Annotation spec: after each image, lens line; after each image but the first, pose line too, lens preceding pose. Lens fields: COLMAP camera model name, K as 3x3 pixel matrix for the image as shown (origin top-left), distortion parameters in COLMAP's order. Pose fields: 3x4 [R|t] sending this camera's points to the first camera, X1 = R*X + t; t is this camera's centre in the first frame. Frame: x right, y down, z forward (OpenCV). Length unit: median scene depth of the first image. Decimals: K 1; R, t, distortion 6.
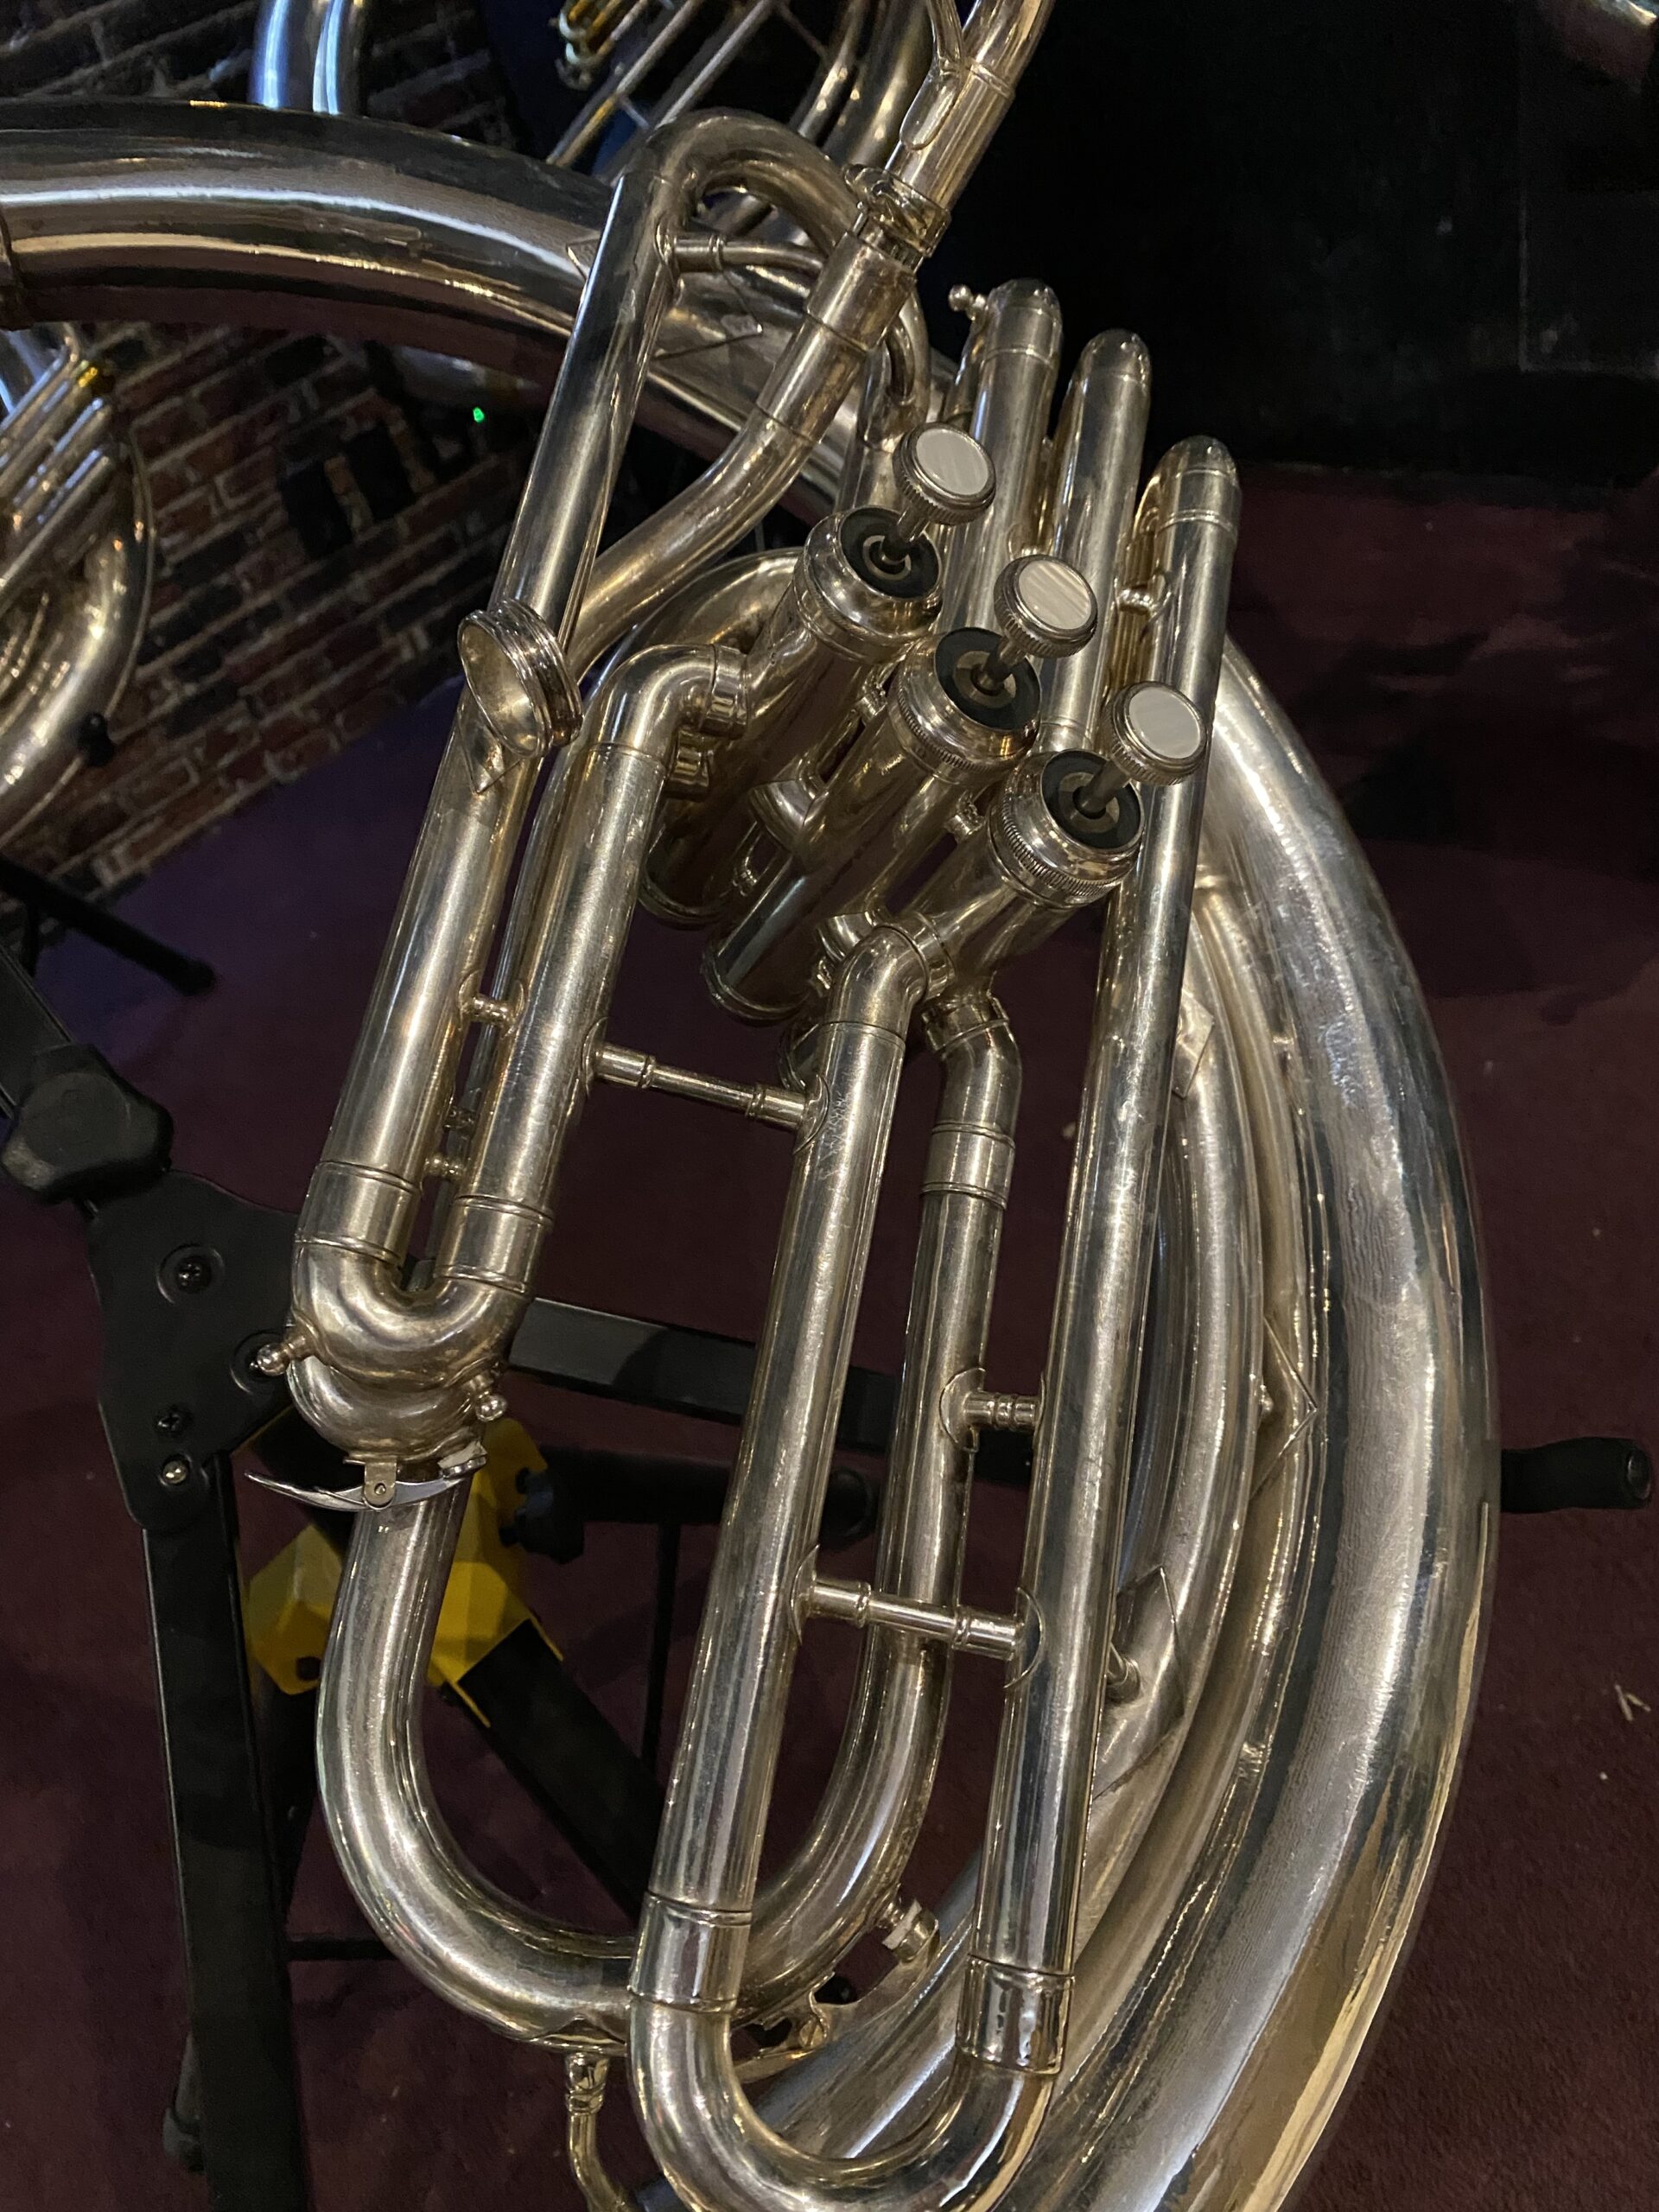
lens RADIAL K [[1667.7, 0, 844.0], [0, 1667.7, 1091.5], [0, 0, 1]] dist [0.036884, -0.031950]
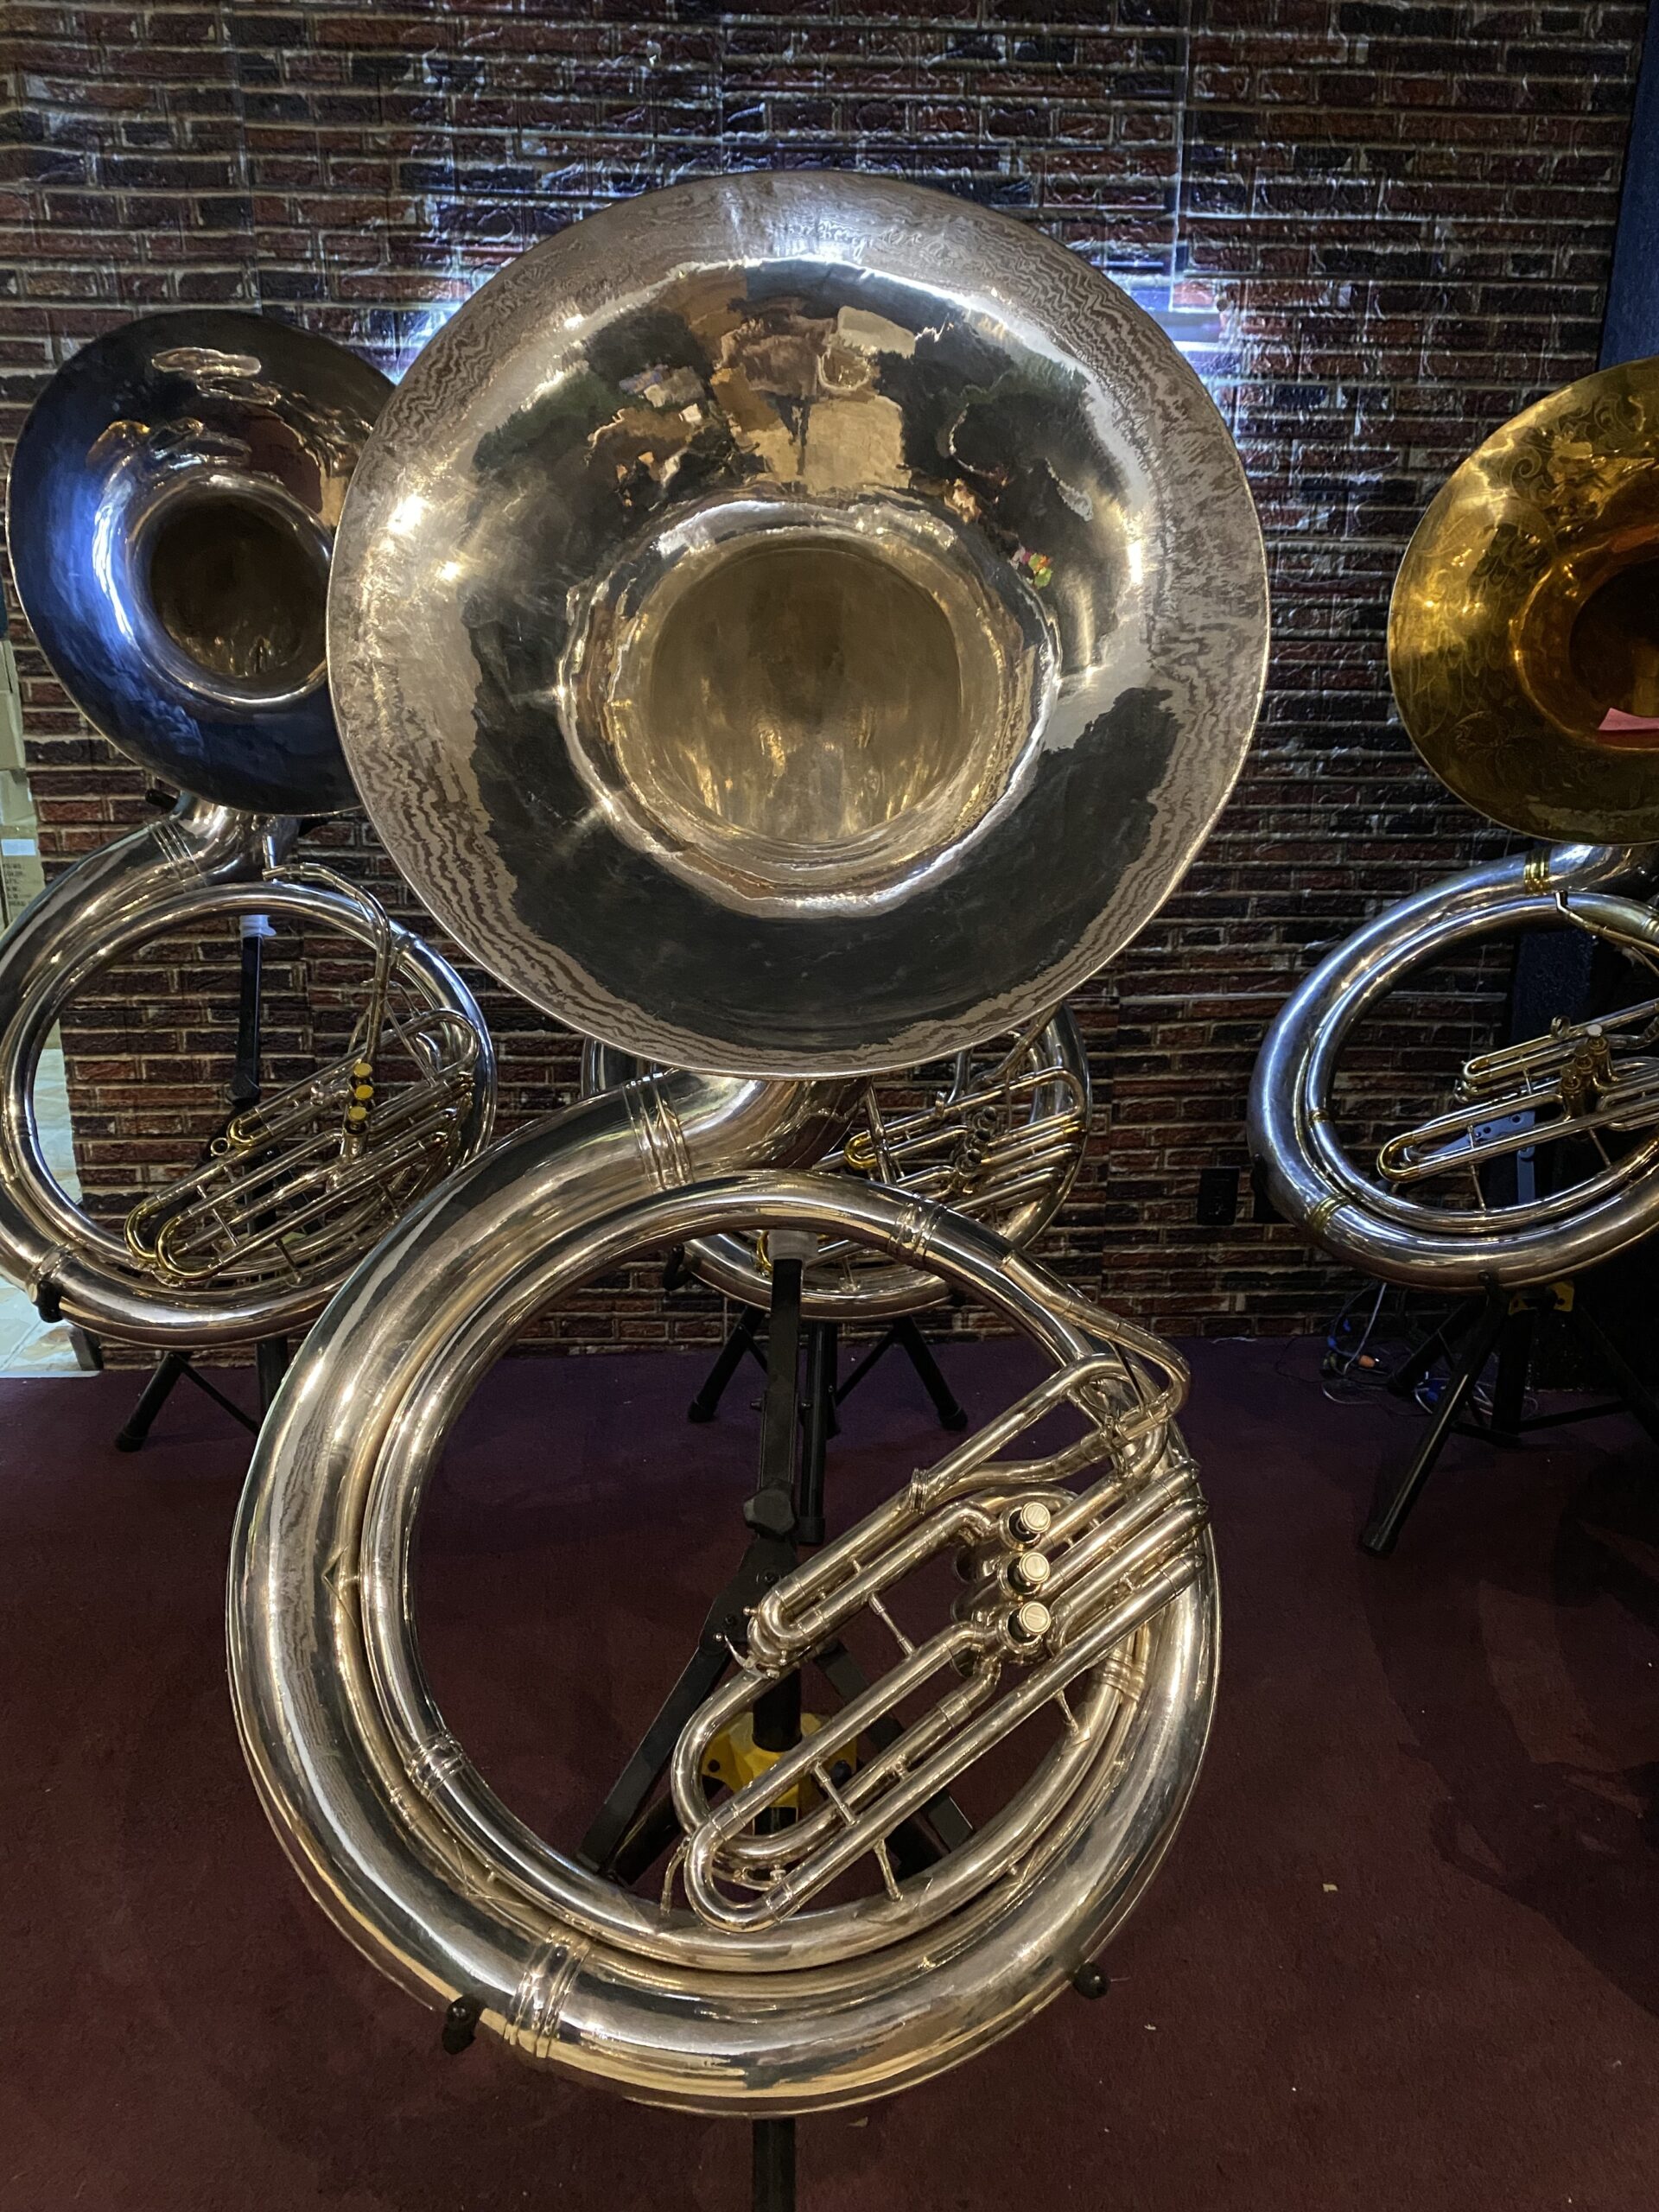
lens RADIAL K [[1667.7, 0, 844.0], [0, 1667.7, 1091.5], [0, 0, 1]] dist [0.036884, -0.031950]
pose [[0.716930, 0.451940, -0.530812, 1.124699], [-0.591611, 0.797198, -0.120303, -0.390634], [0.368792, 0.400283, 0.838908, -2.220320]]
